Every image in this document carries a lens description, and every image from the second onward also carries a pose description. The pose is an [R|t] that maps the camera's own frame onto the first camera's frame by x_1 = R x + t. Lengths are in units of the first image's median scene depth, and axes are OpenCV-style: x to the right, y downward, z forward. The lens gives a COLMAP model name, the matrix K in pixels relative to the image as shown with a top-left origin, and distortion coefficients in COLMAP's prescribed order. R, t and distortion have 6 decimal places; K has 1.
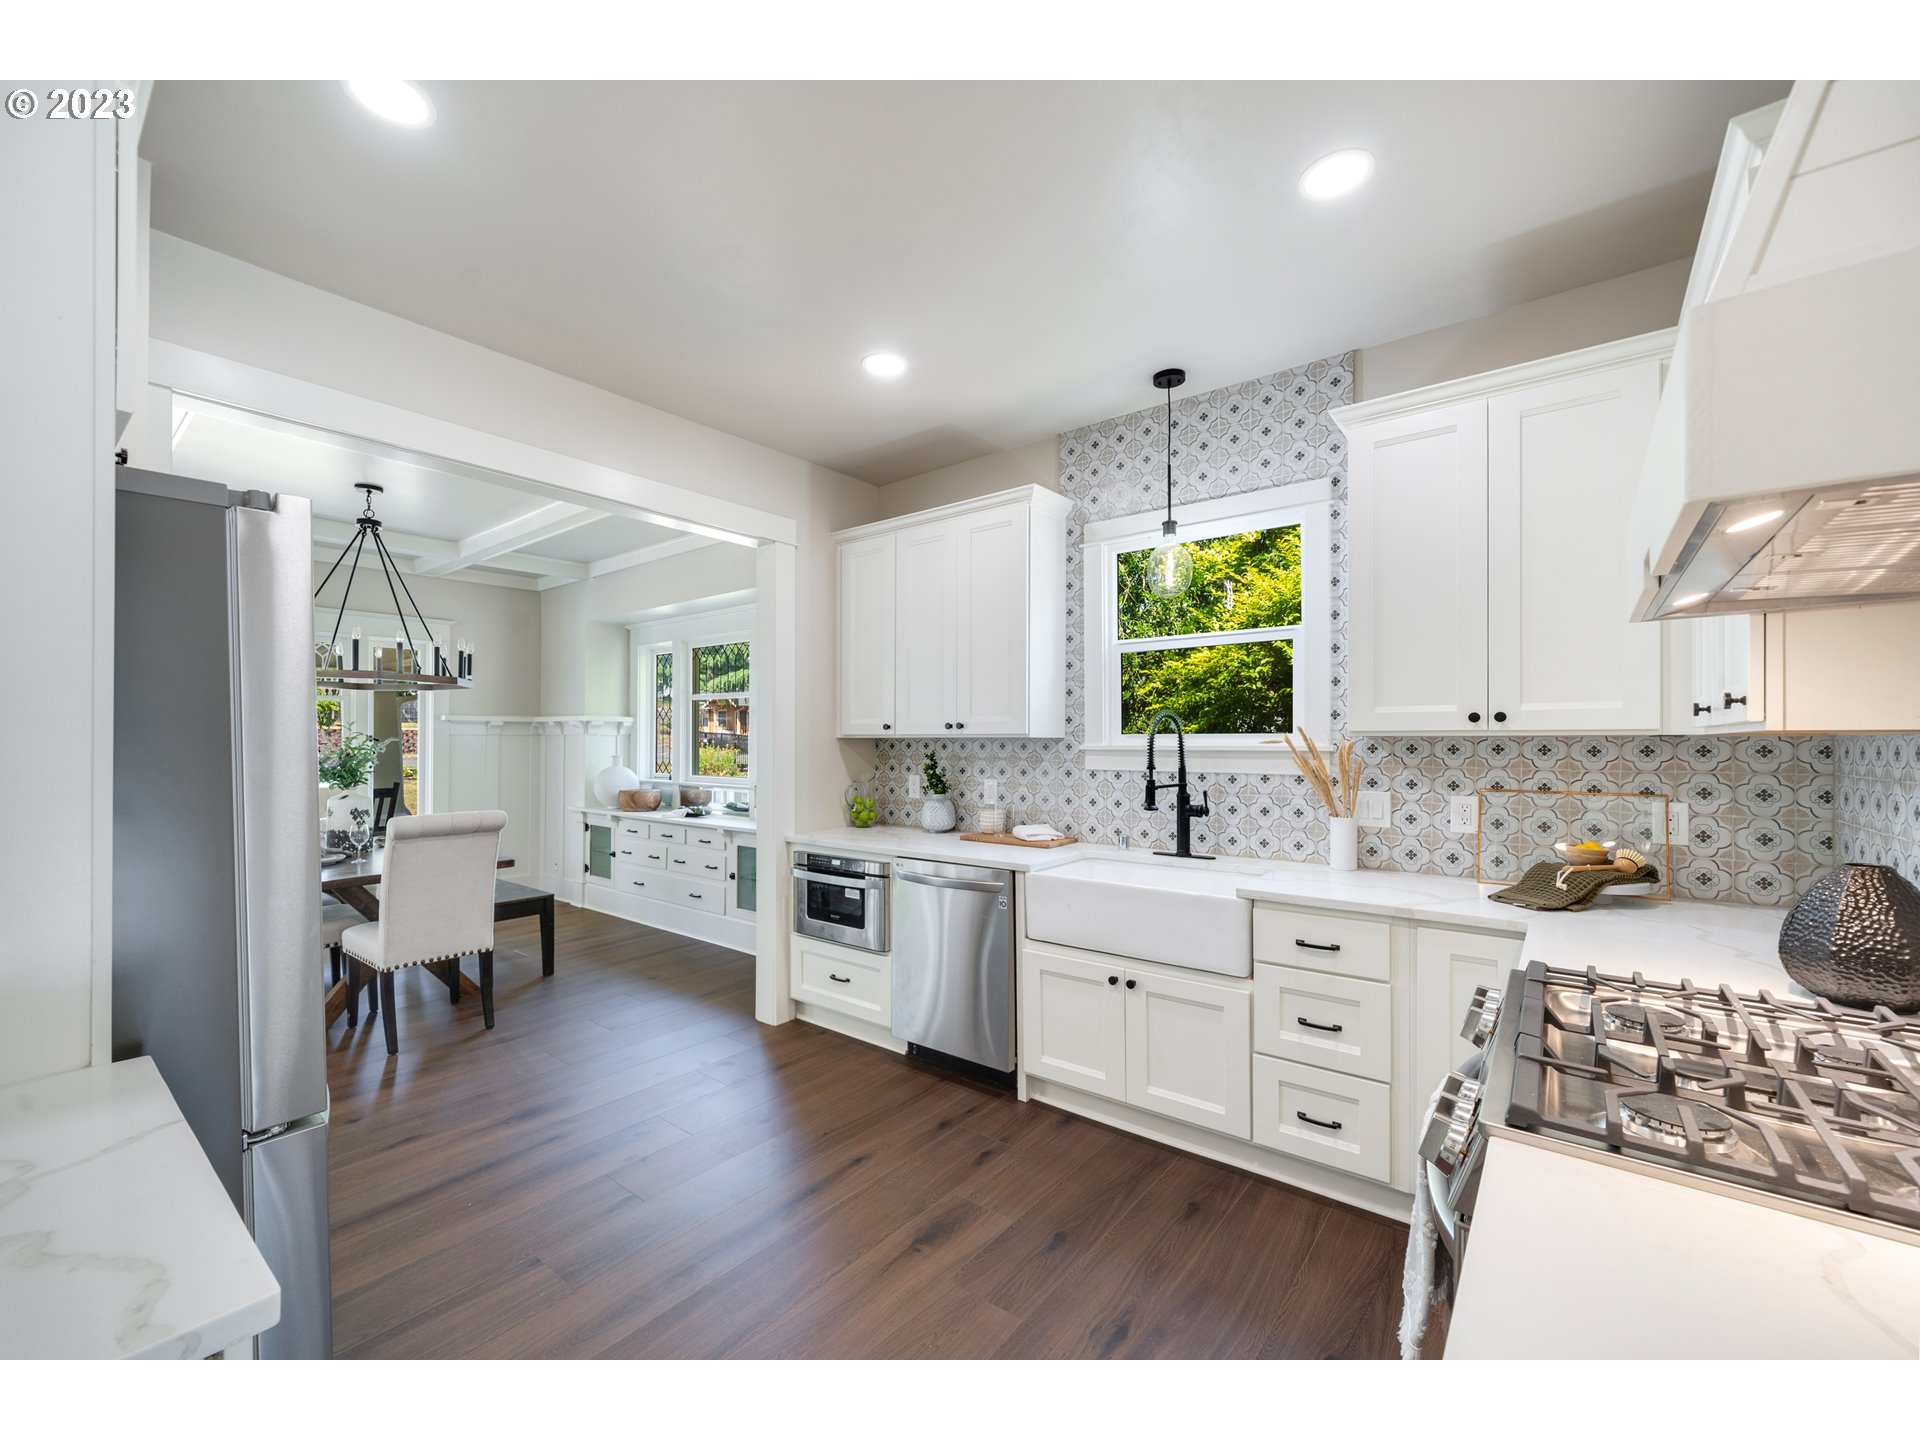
lens RADIAL K [[793.8, 0, 966.2], [0, 793.8, 734.7], [0, 0, 1]] dist [-0.003152, -0.000627]
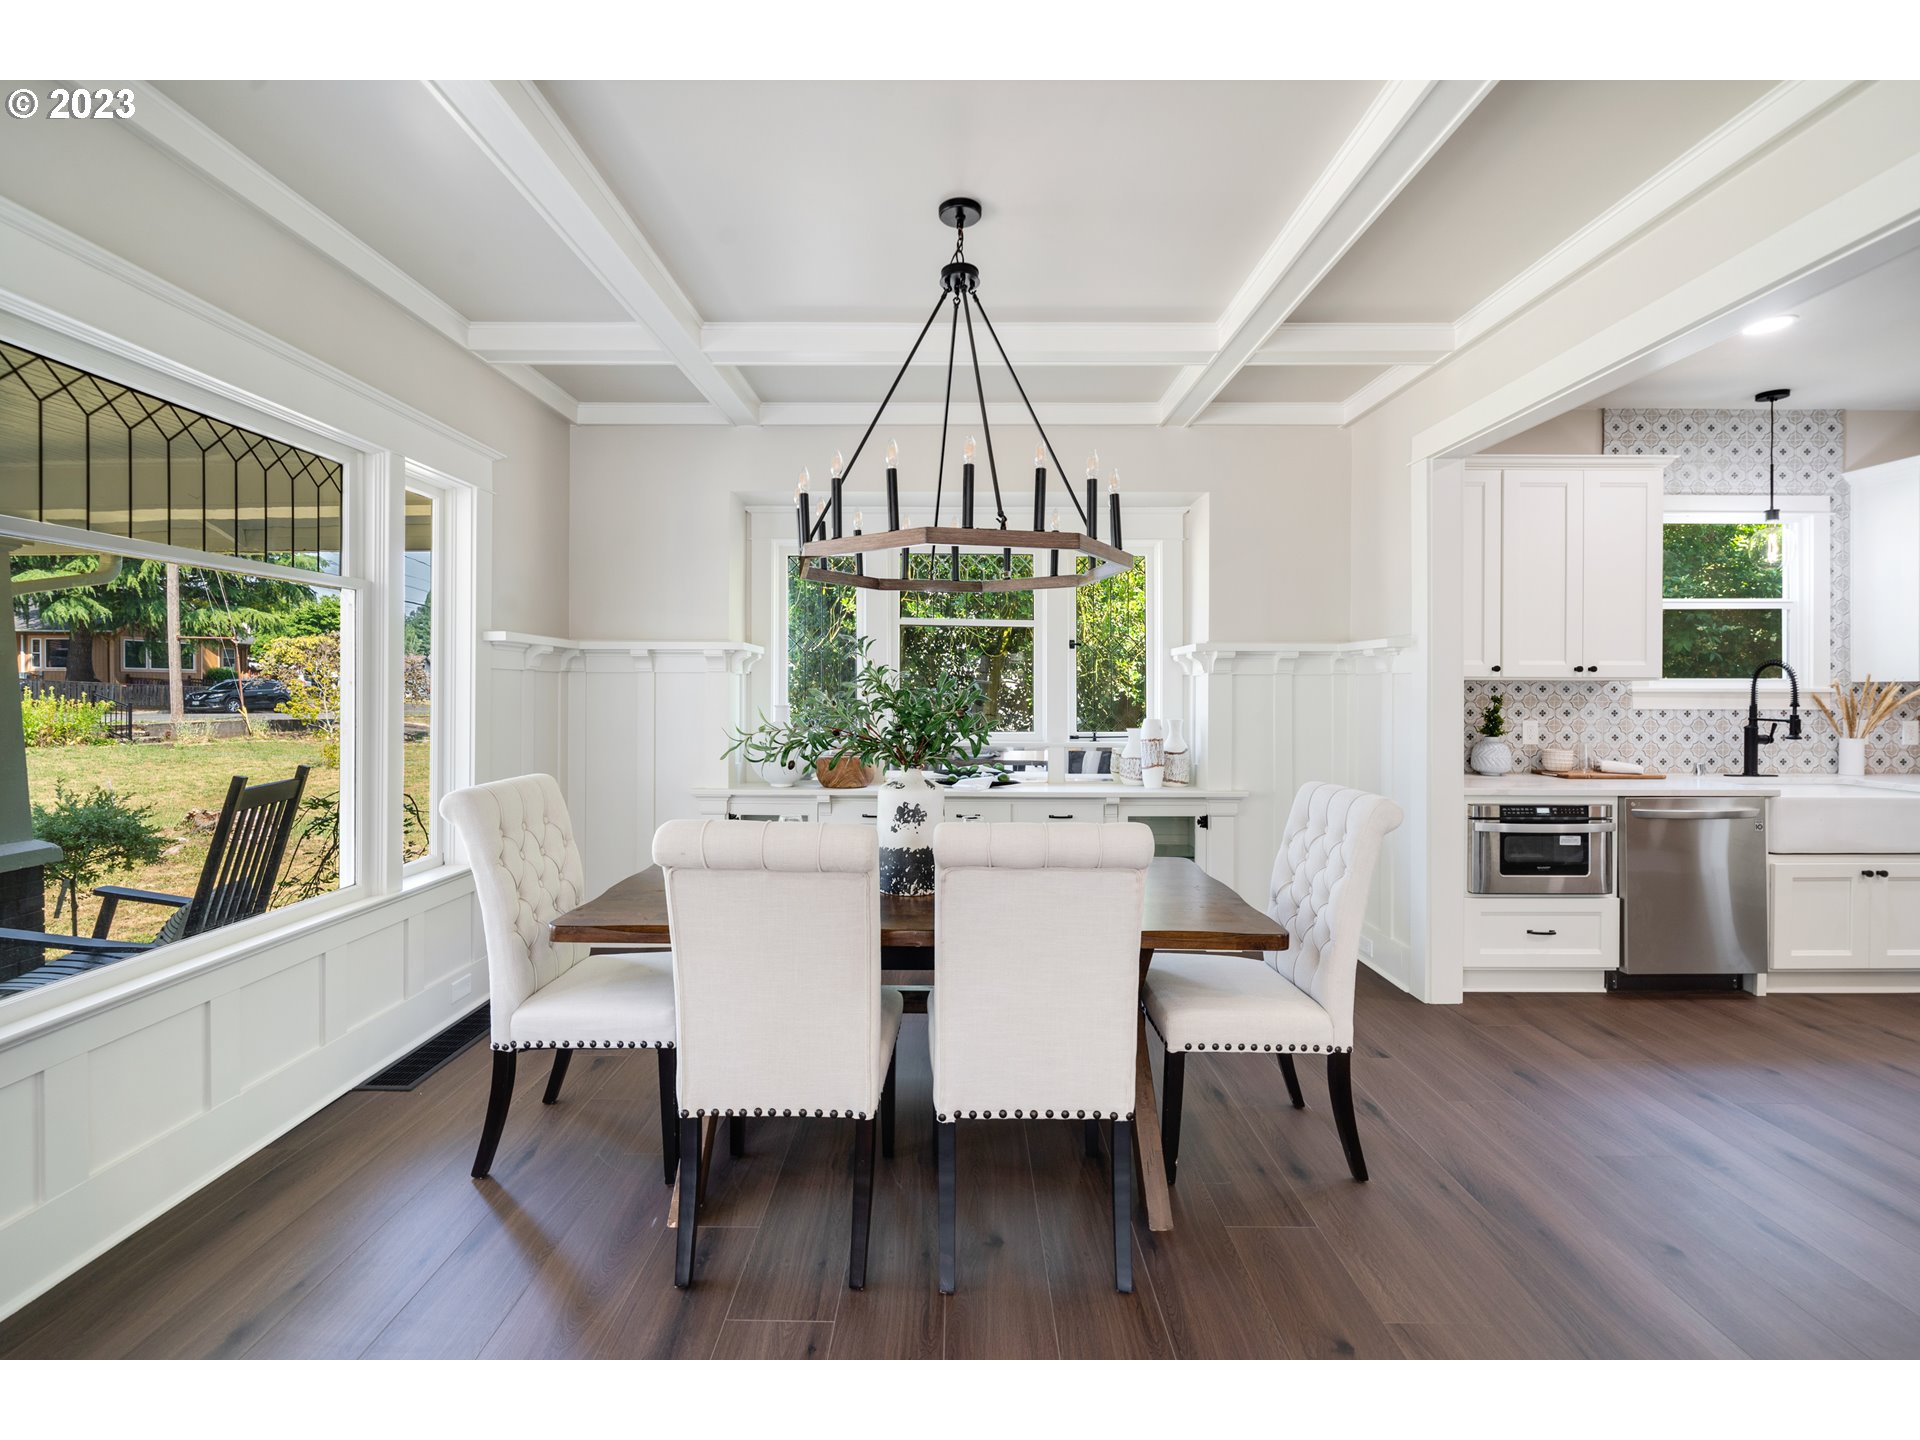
lens RADIAL K [[793.8, 0, 968.1], [0, 793.8, 695.2], [0, 0, 1]] dist [-0.003152, -0.000627]
pose [[0.784770, -0.002246, 0.619784, -1.343649], [-0.007524, 0.999885, 0.013149, 0.016135], [-0.619742, -0.014982, 0.784663, 0.712252]]
